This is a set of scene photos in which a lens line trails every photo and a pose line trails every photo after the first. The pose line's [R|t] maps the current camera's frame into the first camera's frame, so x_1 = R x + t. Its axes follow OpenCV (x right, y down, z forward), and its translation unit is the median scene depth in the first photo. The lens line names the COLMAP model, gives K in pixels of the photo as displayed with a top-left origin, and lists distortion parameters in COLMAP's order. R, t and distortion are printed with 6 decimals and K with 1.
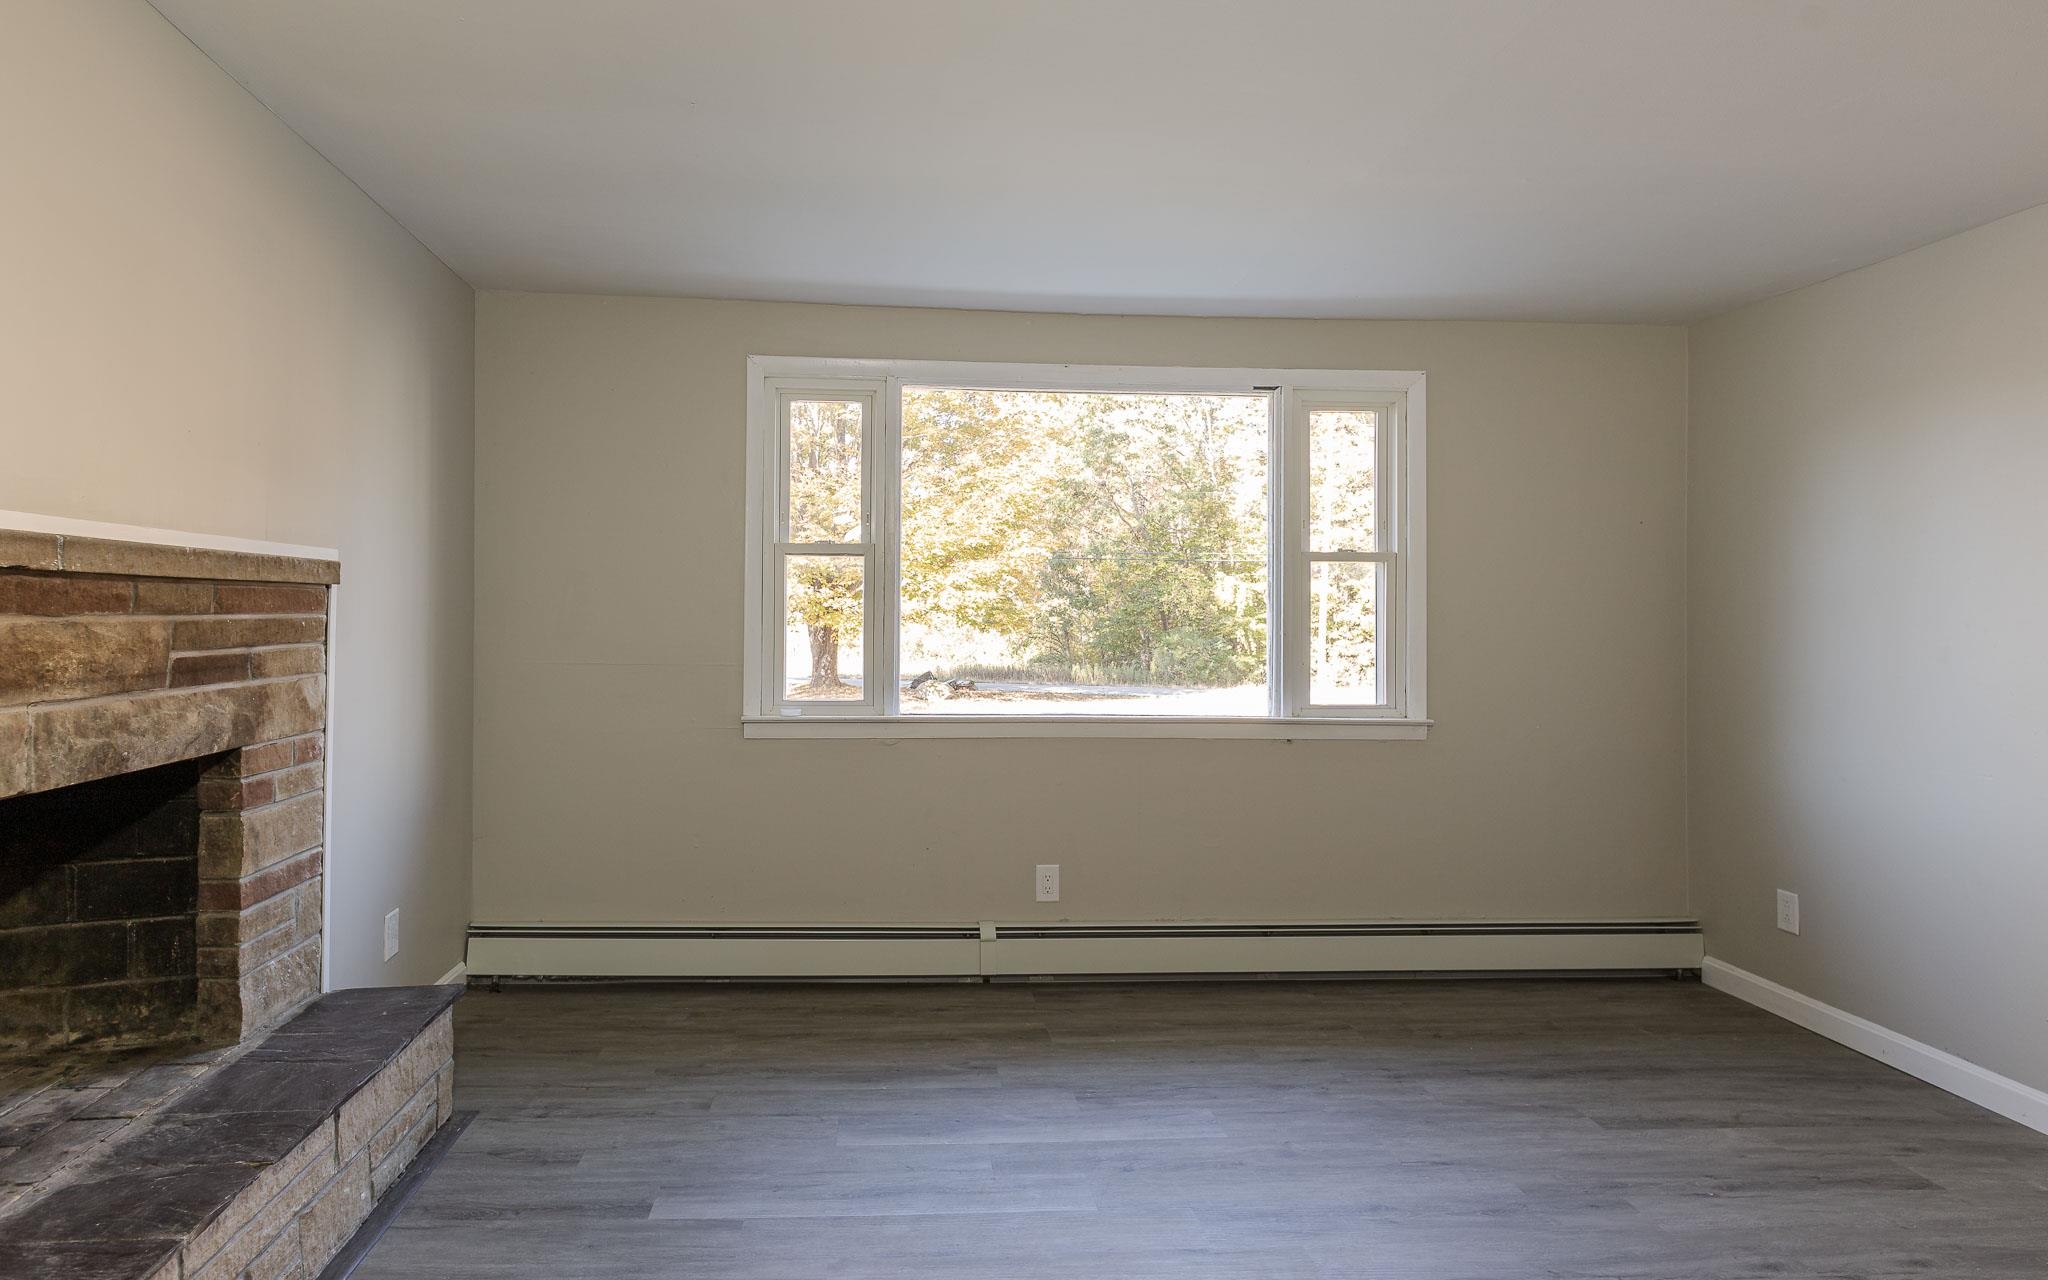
lens RADIAL K [[1138.0, 0, 964.7], [0, 1138.0, 586.4], [0, 0, 1]] dist [0.002128, -0.002684]
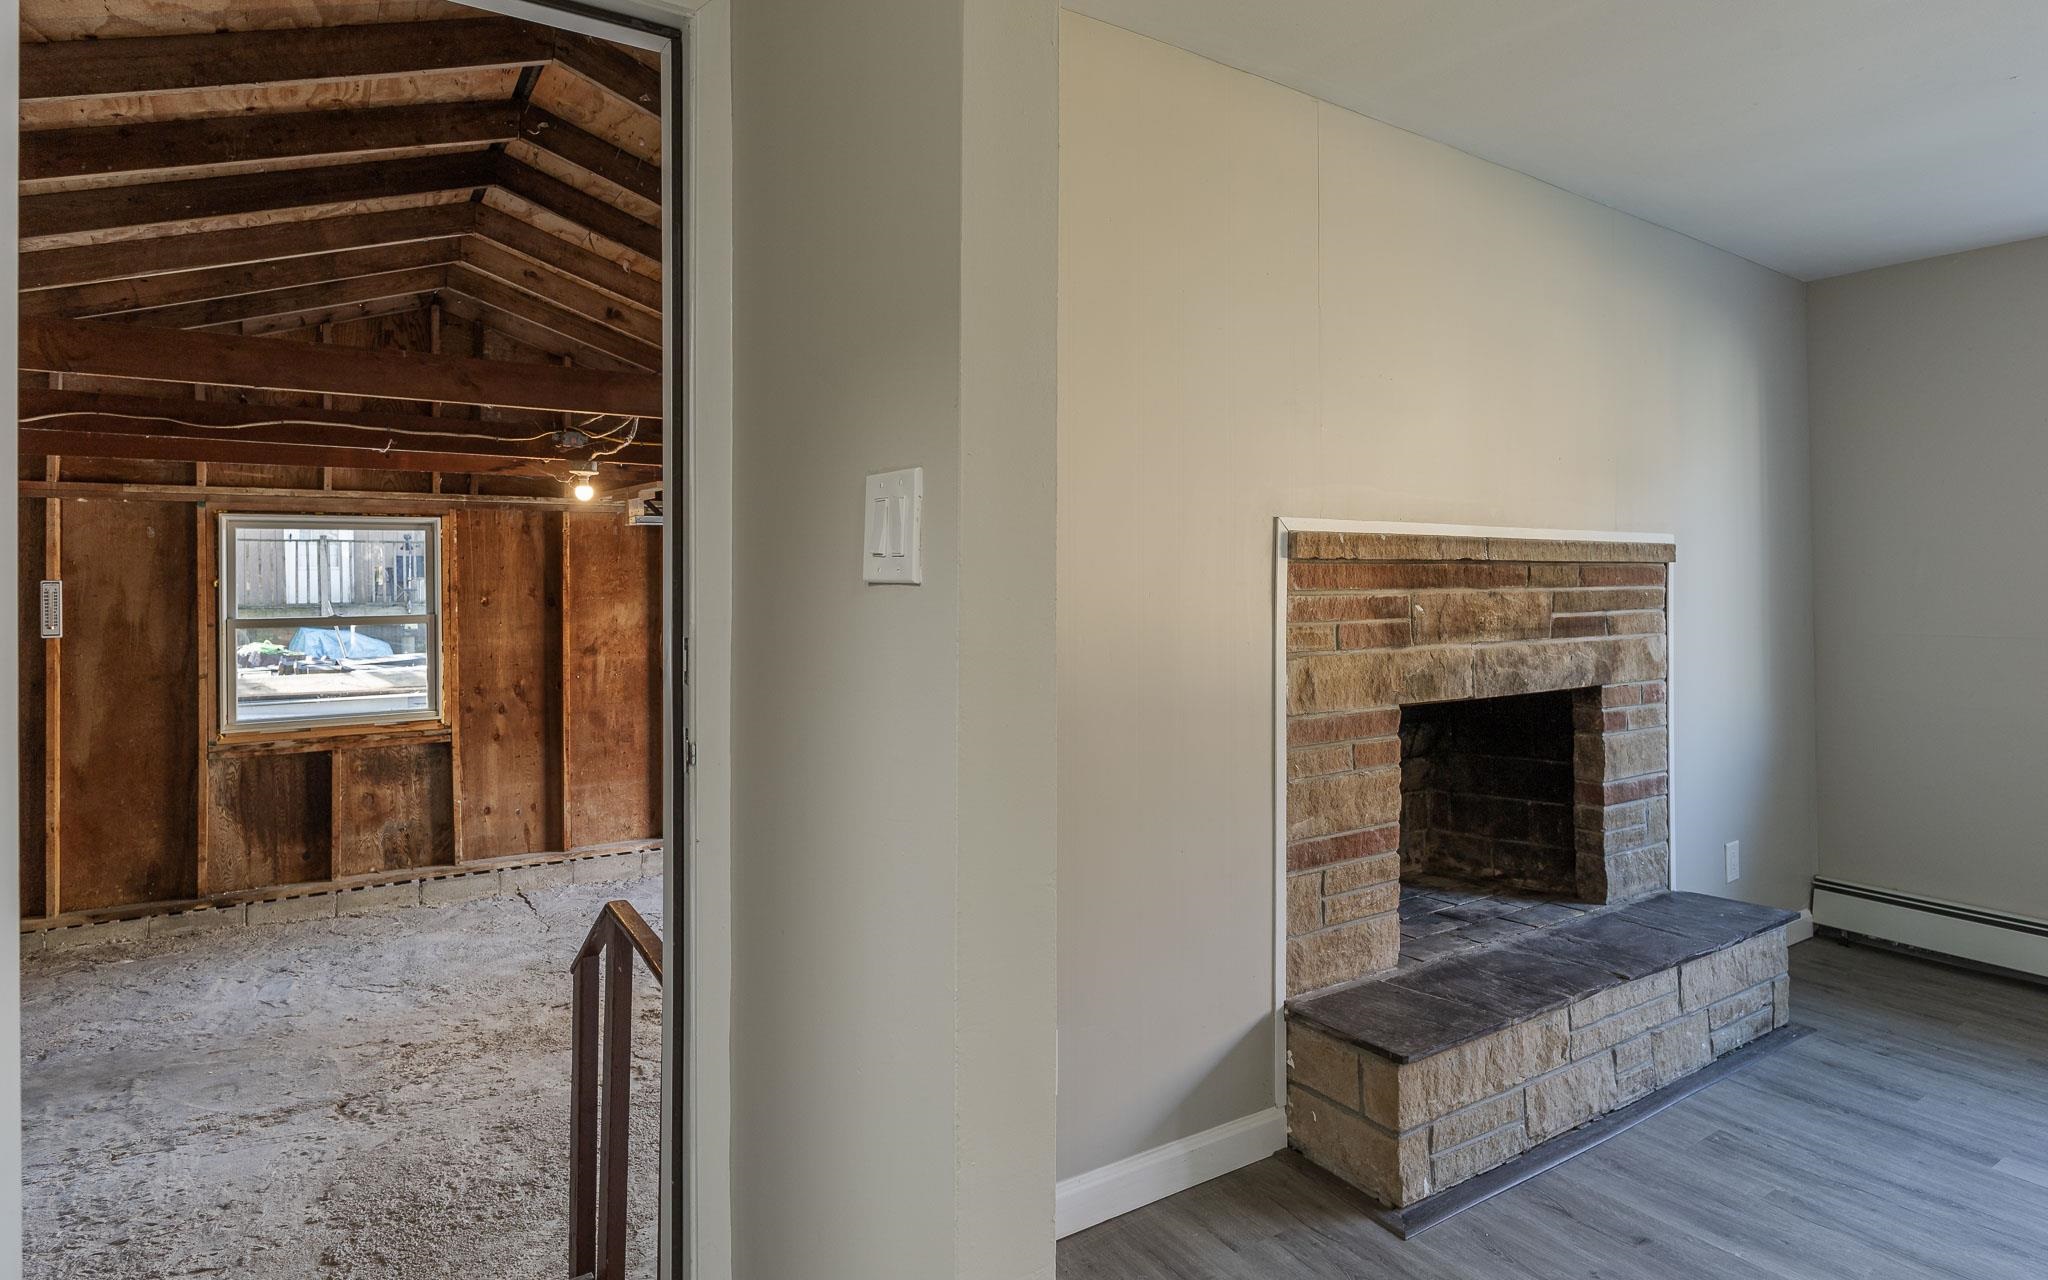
lens RADIAL K [[1138.0, 0, 964.7], [0, 1138.0, 586.4], [0, 0, 1]] dist [0.002128, -0.002684]
pose [[0.471195, -0.008887, -0.881984, 0.200196], [0.028728, 0.999573, 0.005276, -0.004891], [0.881561, -0.027824, 0.471250, -0.298459]]
